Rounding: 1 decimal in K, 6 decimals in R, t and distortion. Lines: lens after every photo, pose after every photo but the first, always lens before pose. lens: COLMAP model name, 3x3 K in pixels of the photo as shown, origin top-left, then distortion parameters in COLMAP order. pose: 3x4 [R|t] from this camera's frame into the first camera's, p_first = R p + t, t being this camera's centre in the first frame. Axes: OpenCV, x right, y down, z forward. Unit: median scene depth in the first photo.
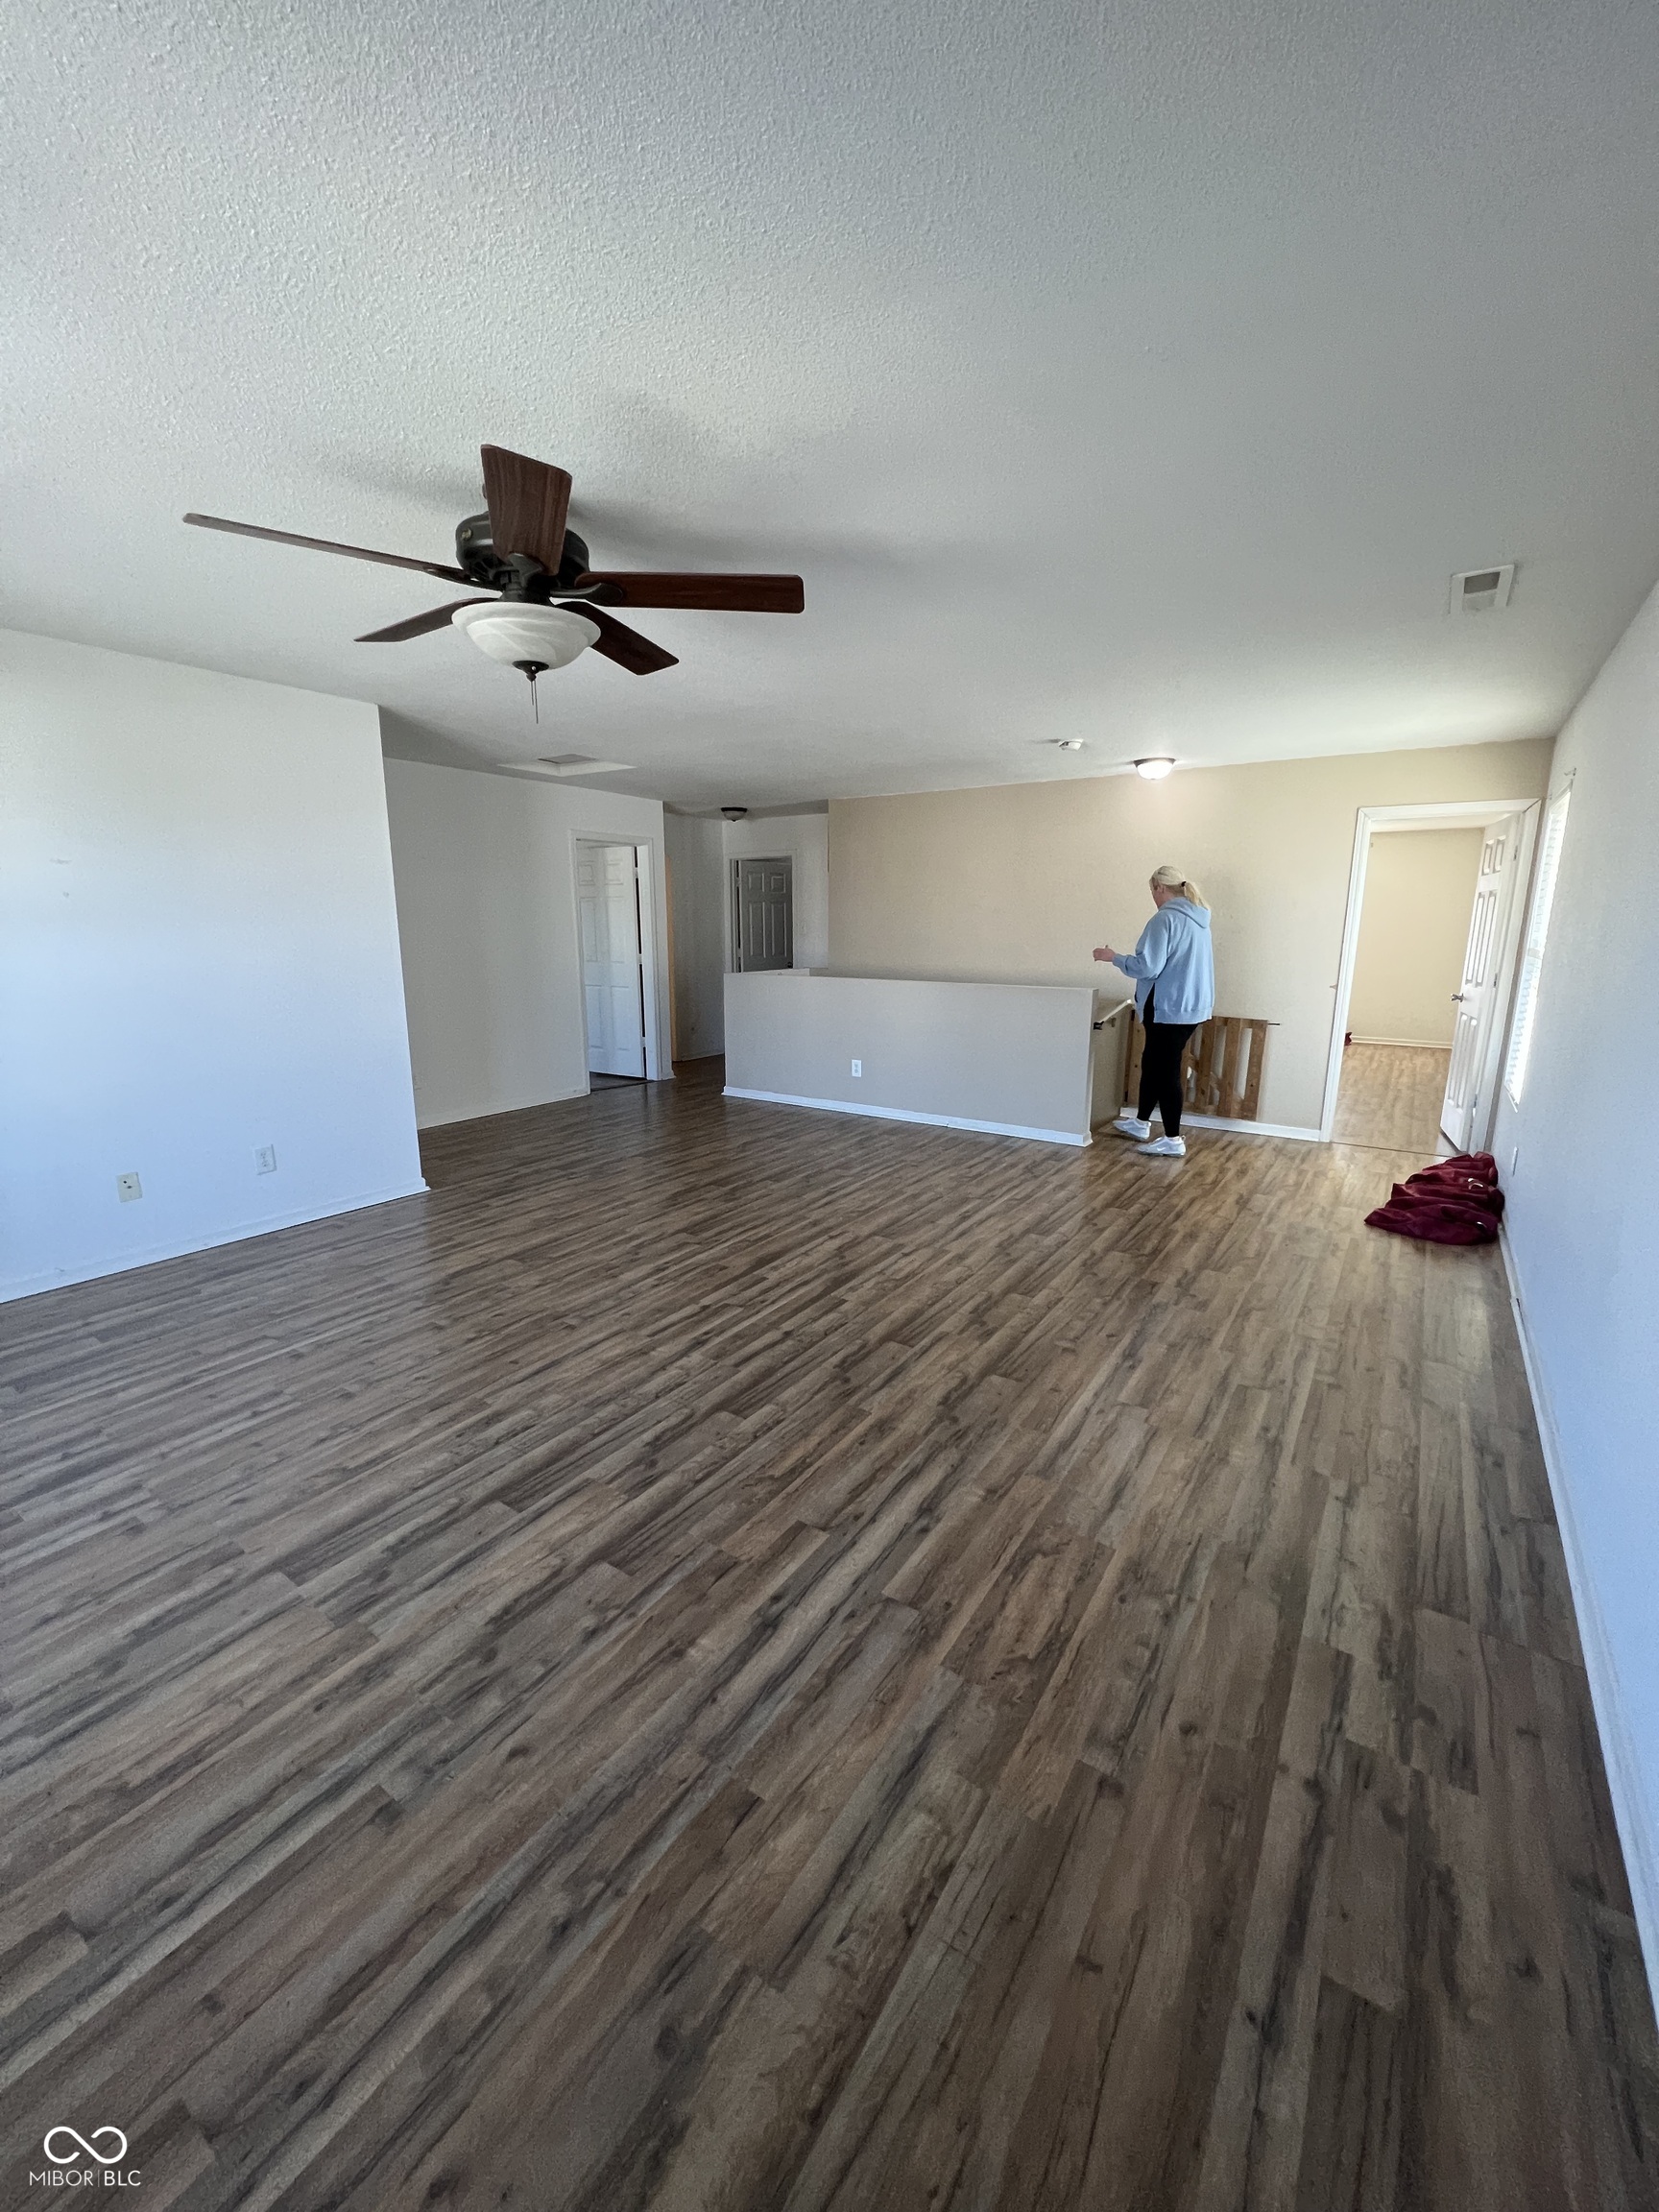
lens RADIAL K [[885.4, 0, 837.5], [0, 885.4, 1117.2], [0, 0, 1]] dist [0.000587, -0.000059]
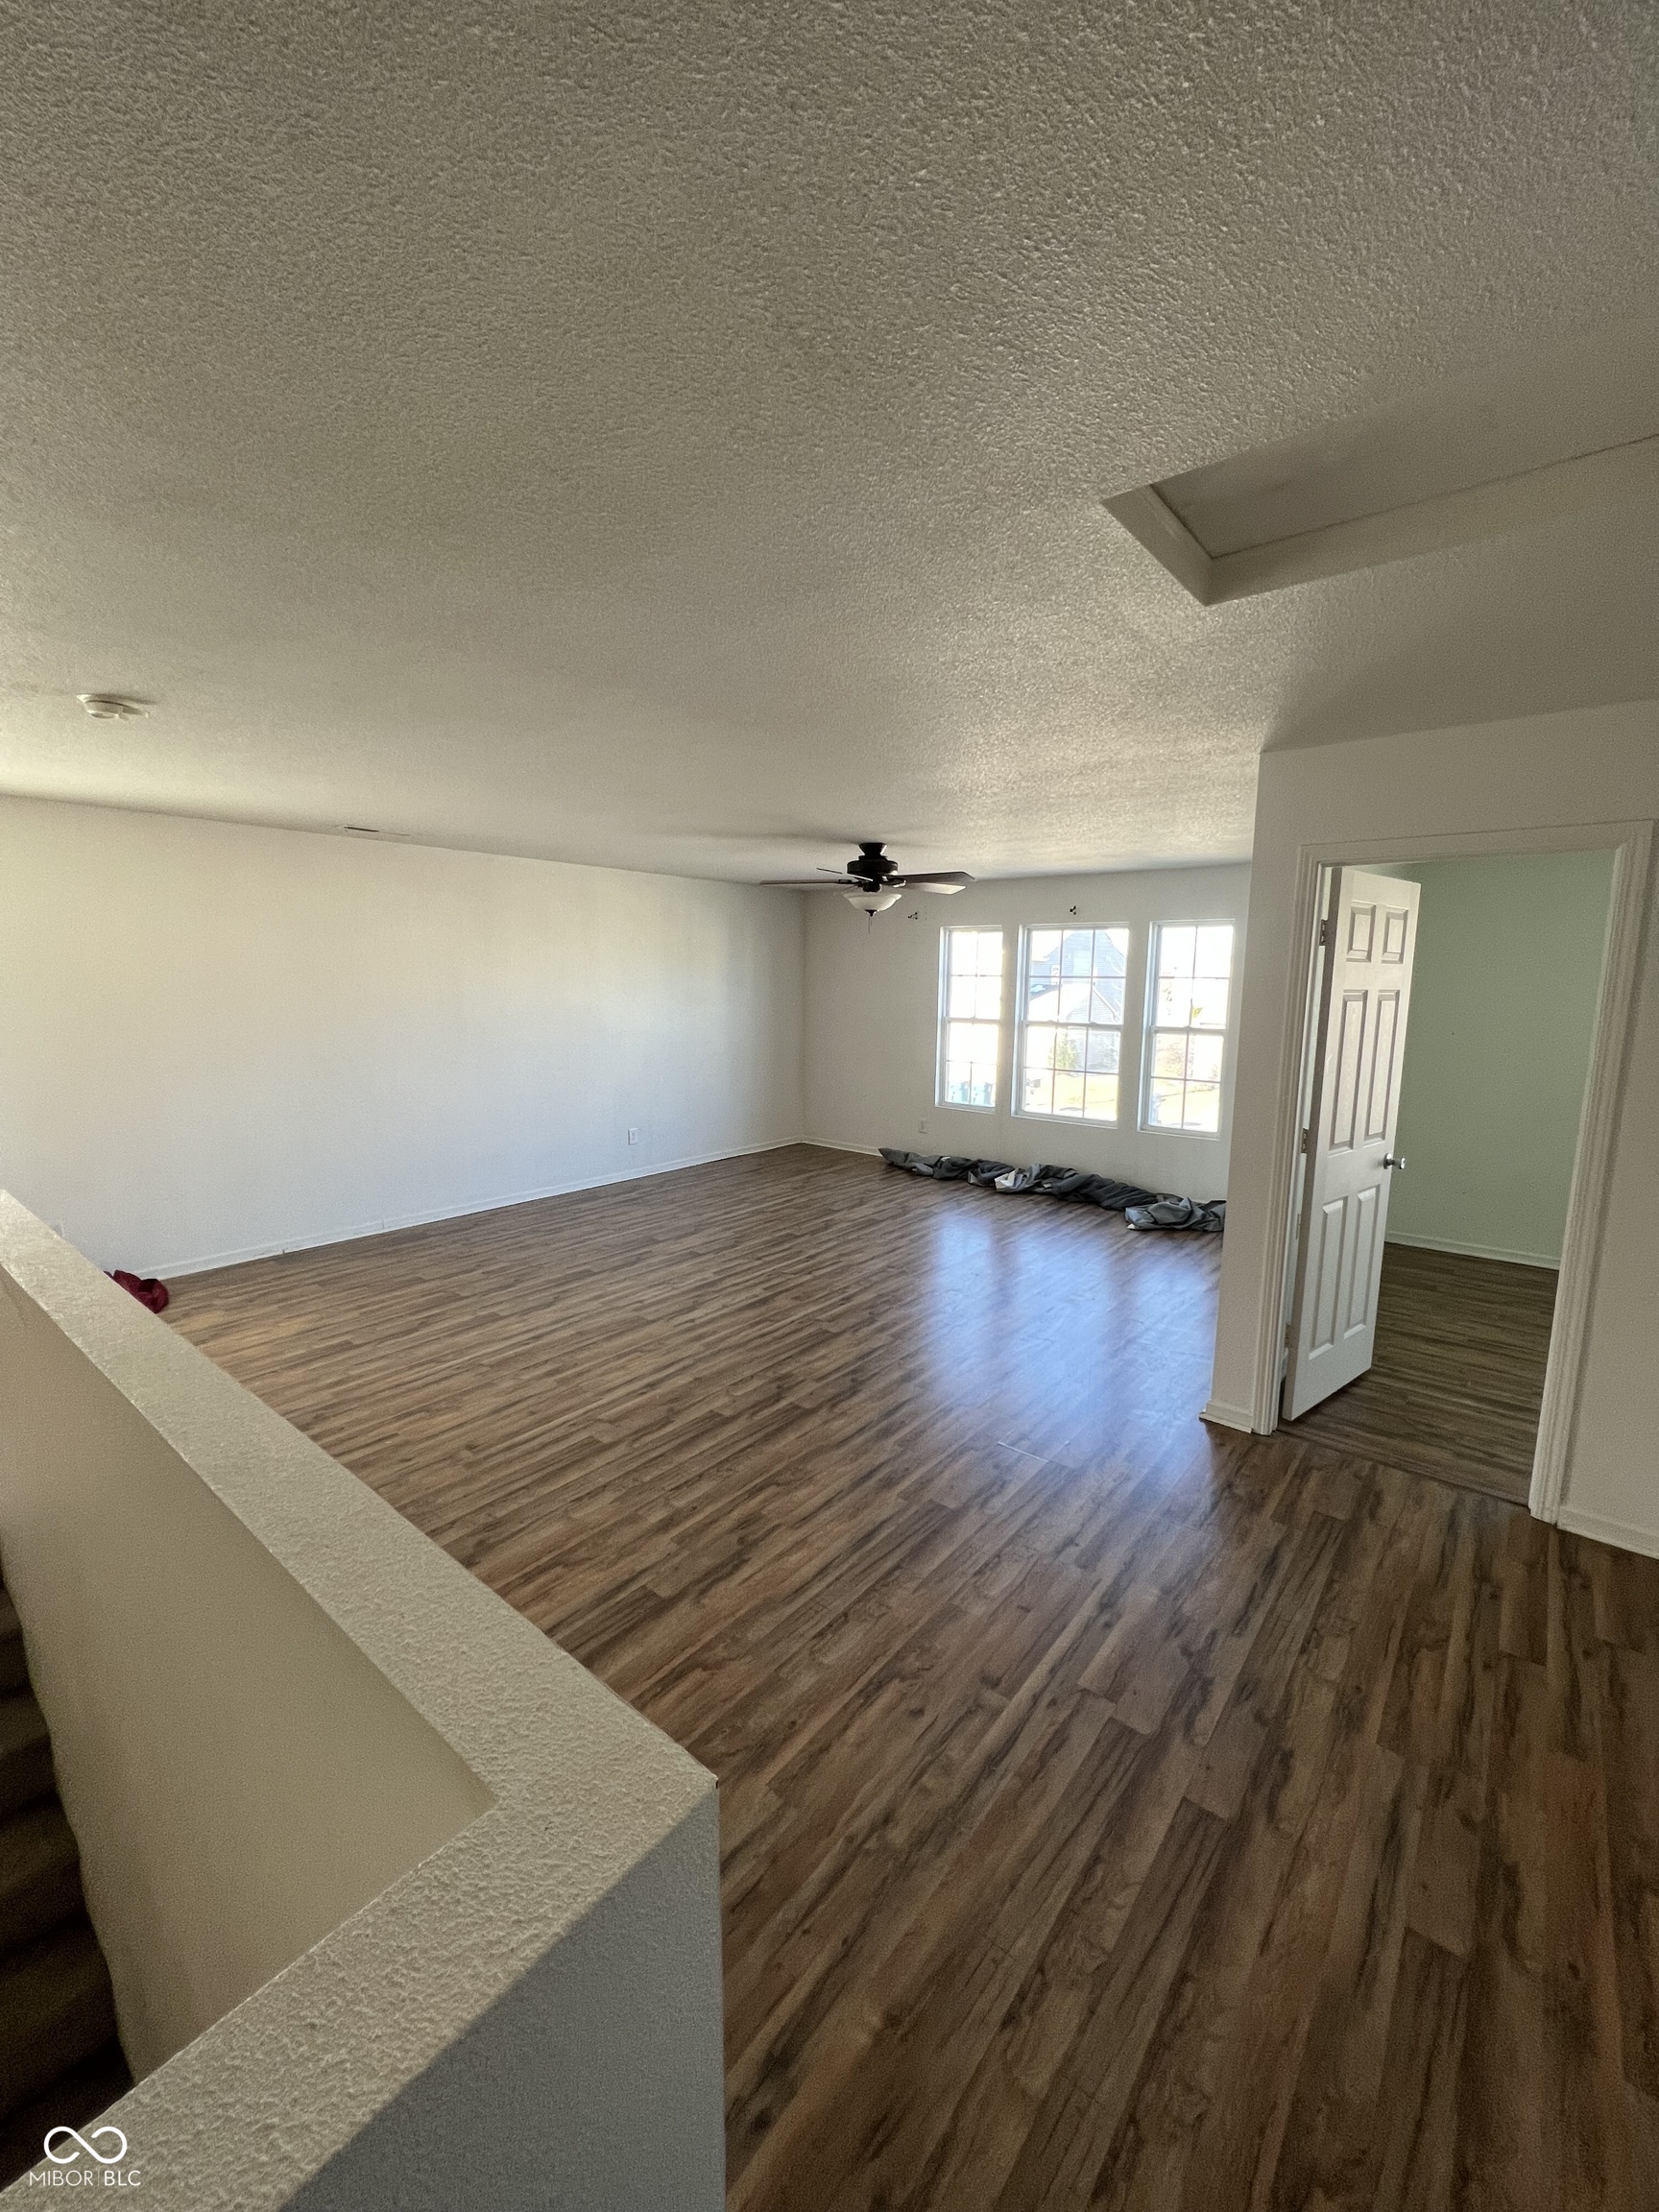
lens RADIAL K [[885.4, 0, 832.7], [0, 885.4, 1110.4], [0, 0, 1]] dist [0.000587, -0.000059]
pose [[-0.995196, -0.029217, 0.093446, -0.303526], [0.006631, 0.932132, 0.362059, -0.548809], [-0.097682, 0.360939, -0.927459, 2.155304]]
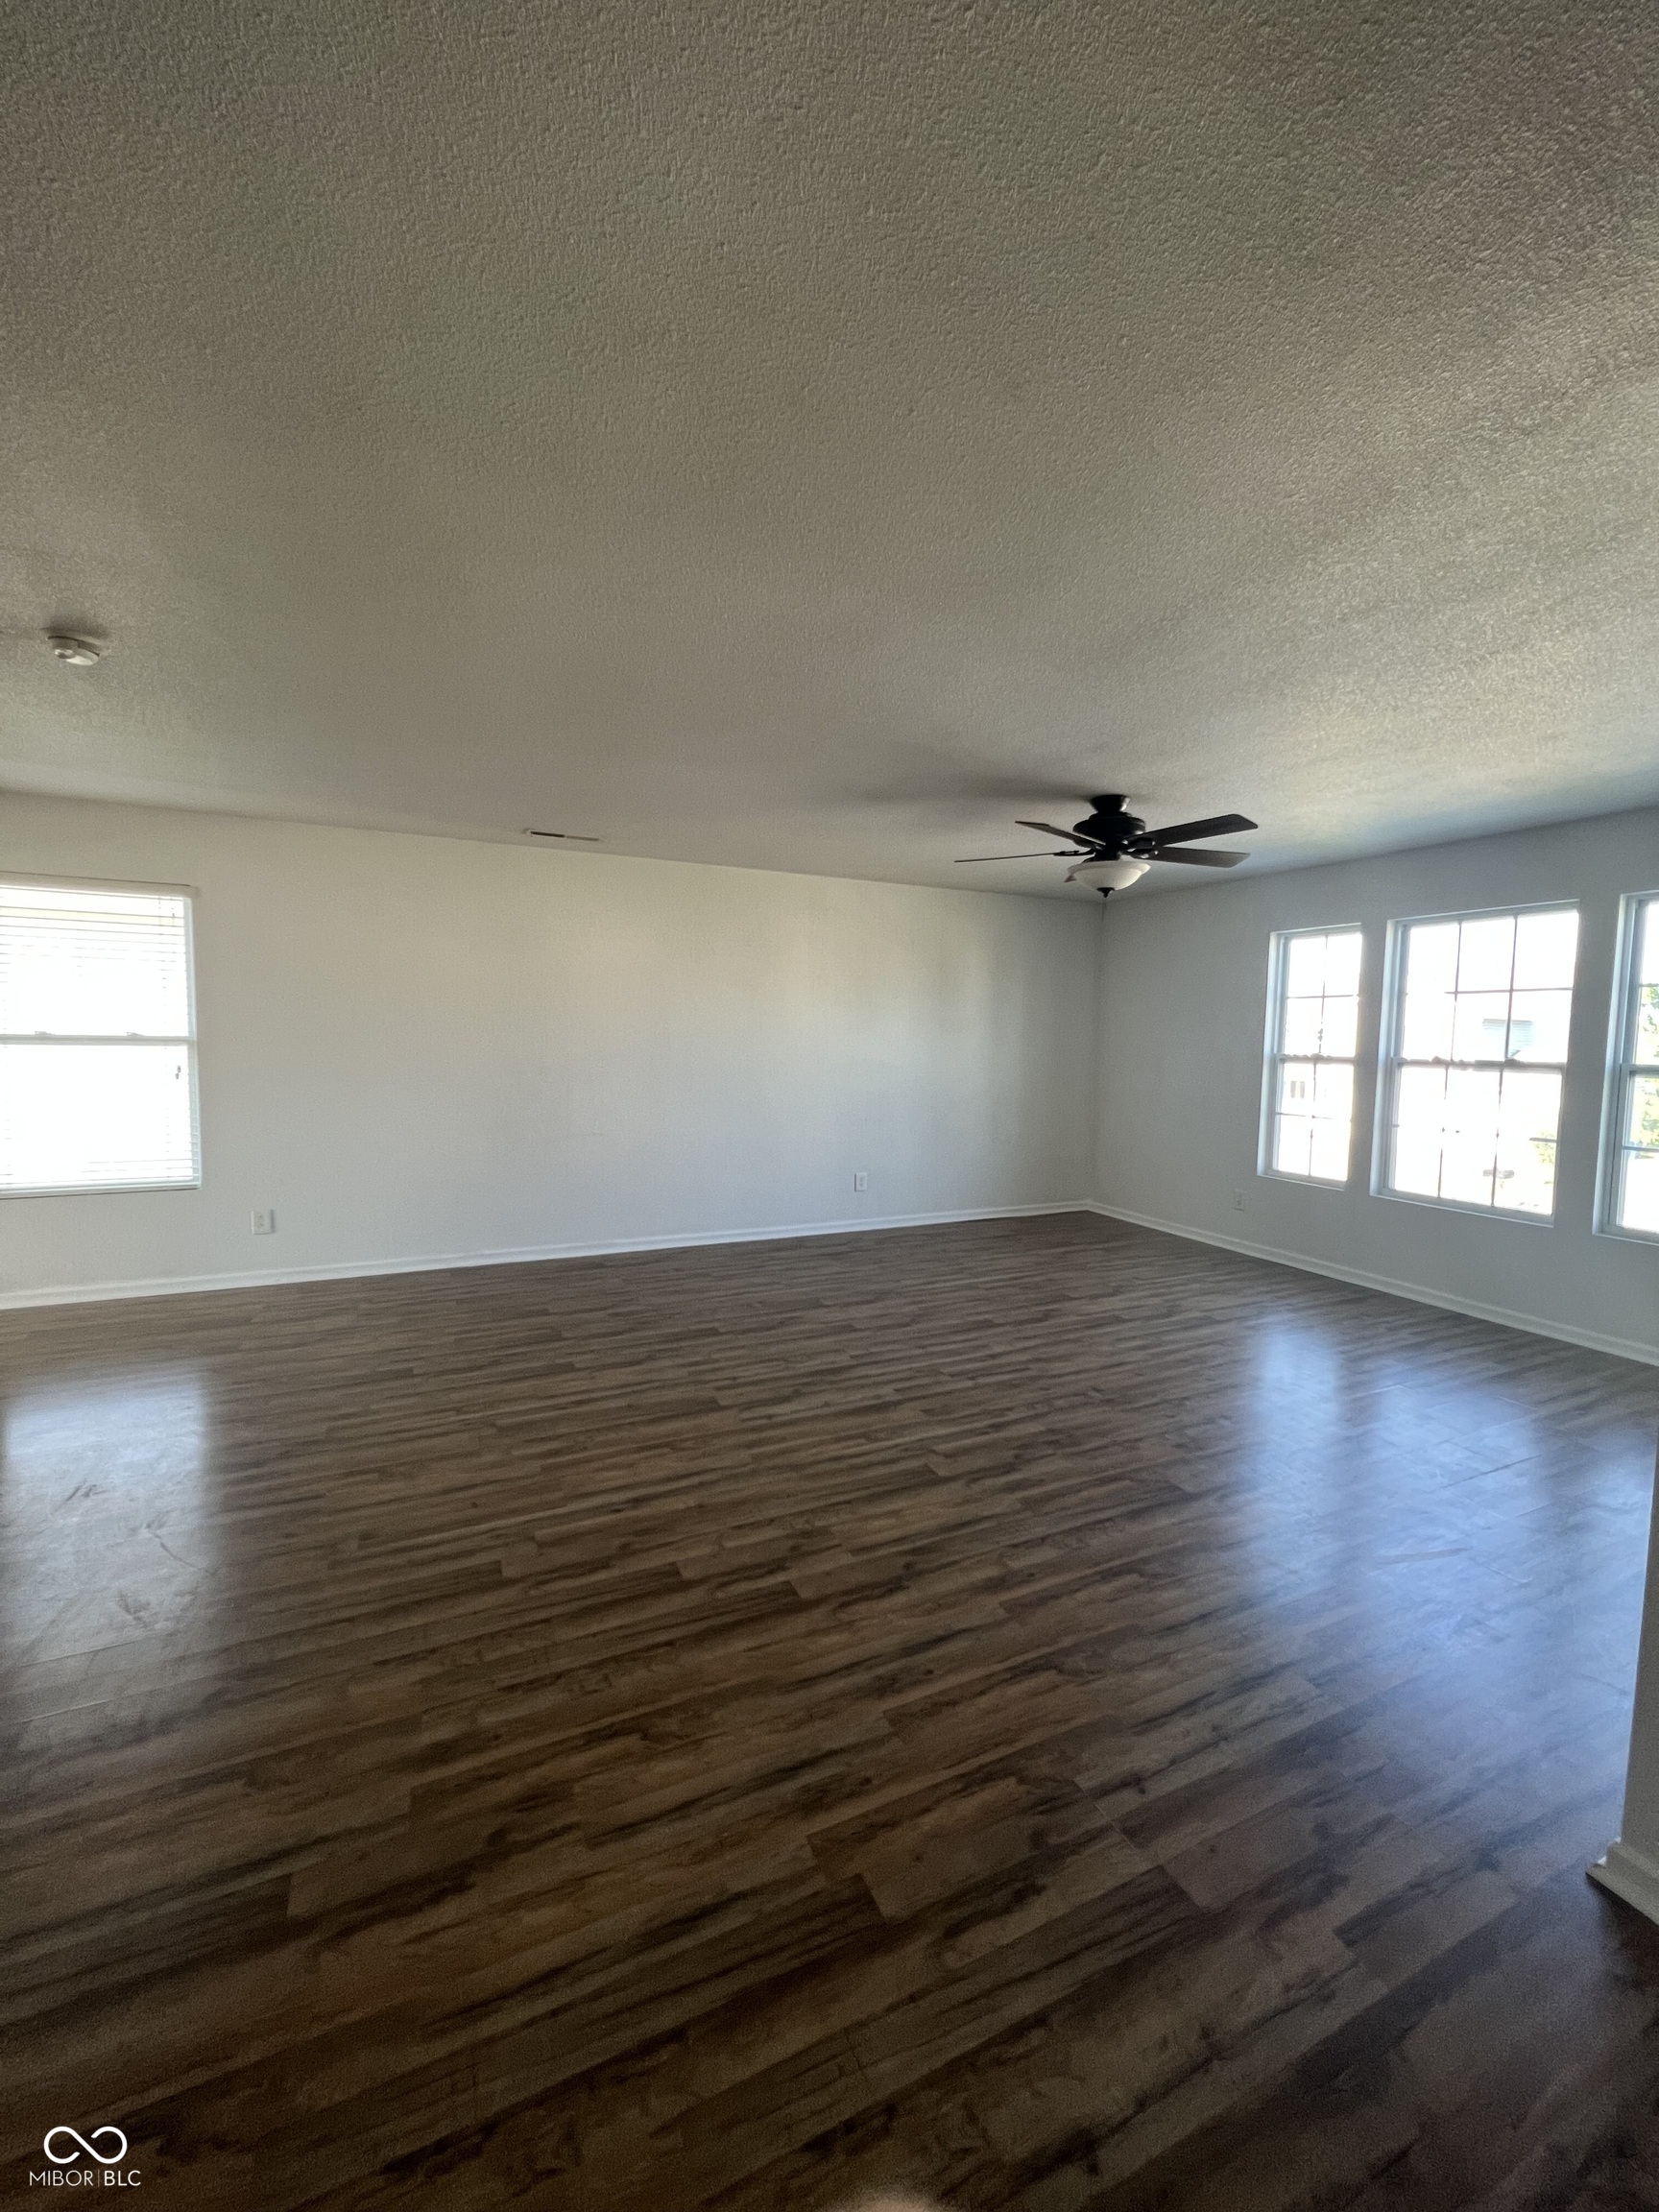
lens RADIAL K [[885.4, 0, 825.4], [0, 885.4, 1107.1], [0, 0, 1]] dist [0.000587, -0.000059]
pose [[-0.853964, -0.060732, 0.516775, -0.505320], [0.093071, 0.959320, 0.266539, -0.384123], [-0.511940, 0.275711, -0.813573, 1.775305]]
